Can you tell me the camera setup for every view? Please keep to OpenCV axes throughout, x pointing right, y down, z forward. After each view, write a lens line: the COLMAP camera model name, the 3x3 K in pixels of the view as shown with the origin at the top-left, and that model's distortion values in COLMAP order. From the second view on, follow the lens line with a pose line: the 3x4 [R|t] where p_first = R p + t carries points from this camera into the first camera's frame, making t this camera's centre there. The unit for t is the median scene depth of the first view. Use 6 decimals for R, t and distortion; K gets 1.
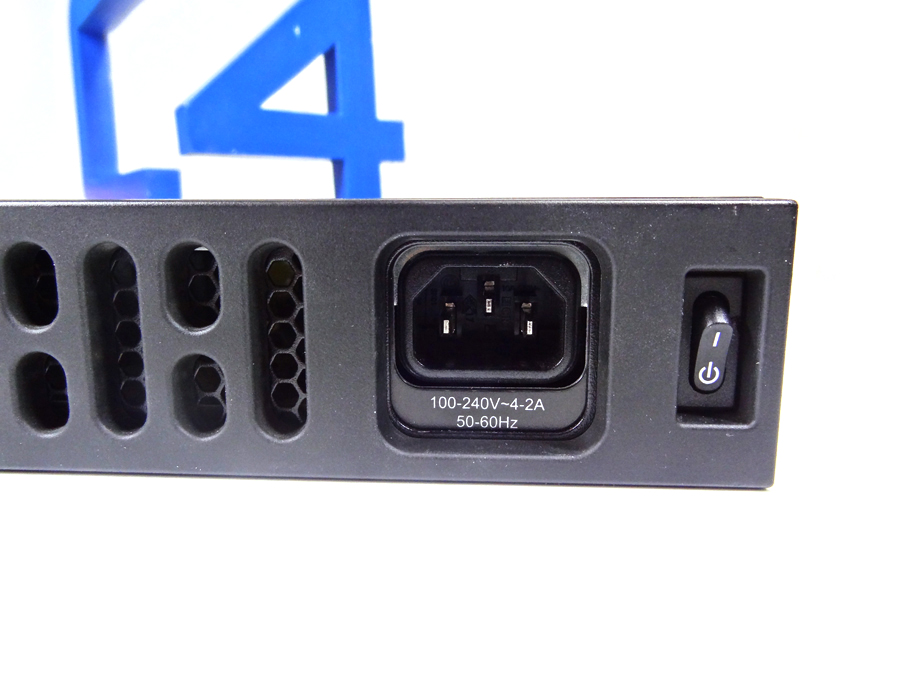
lens RADIAL K [[619.4, 0, 450.0], [0, 619.4, 337.5], [0, 0, 1]] dist [-0.006131, -0.001614]
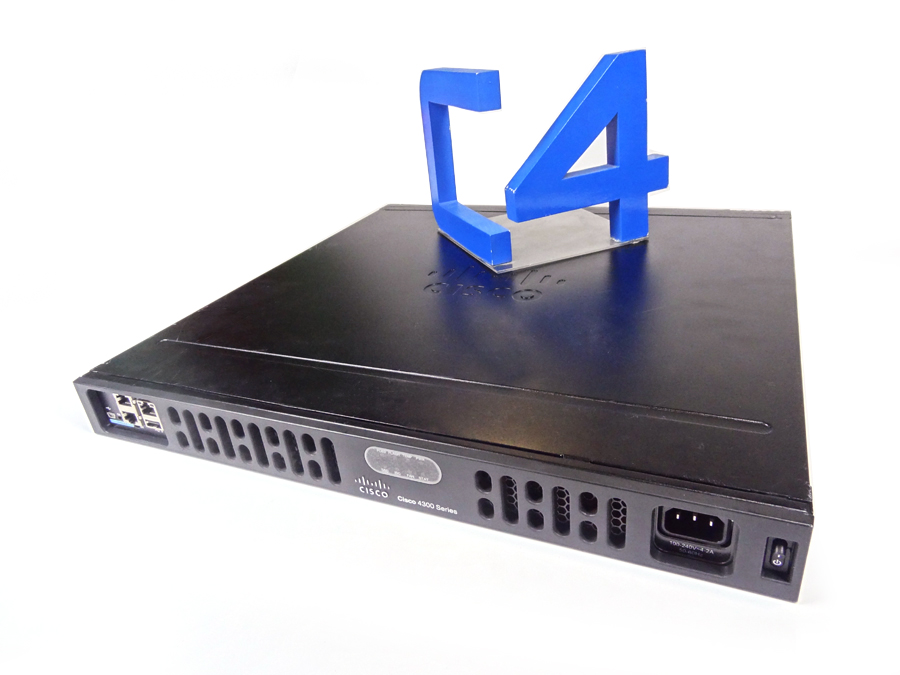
lens RADIAL K [[637.6, 0, 450.0], [0, 637.6, 337.5], [0, 0, 1]] dist [-0.001400, 0.003133]
pose [[0.927646, 0.066786, -0.367441, 0.011443], [0.051569, 0.951548, 0.303146, -0.460126], [0.369883, -0.300160, 0.879255, -0.434747]]
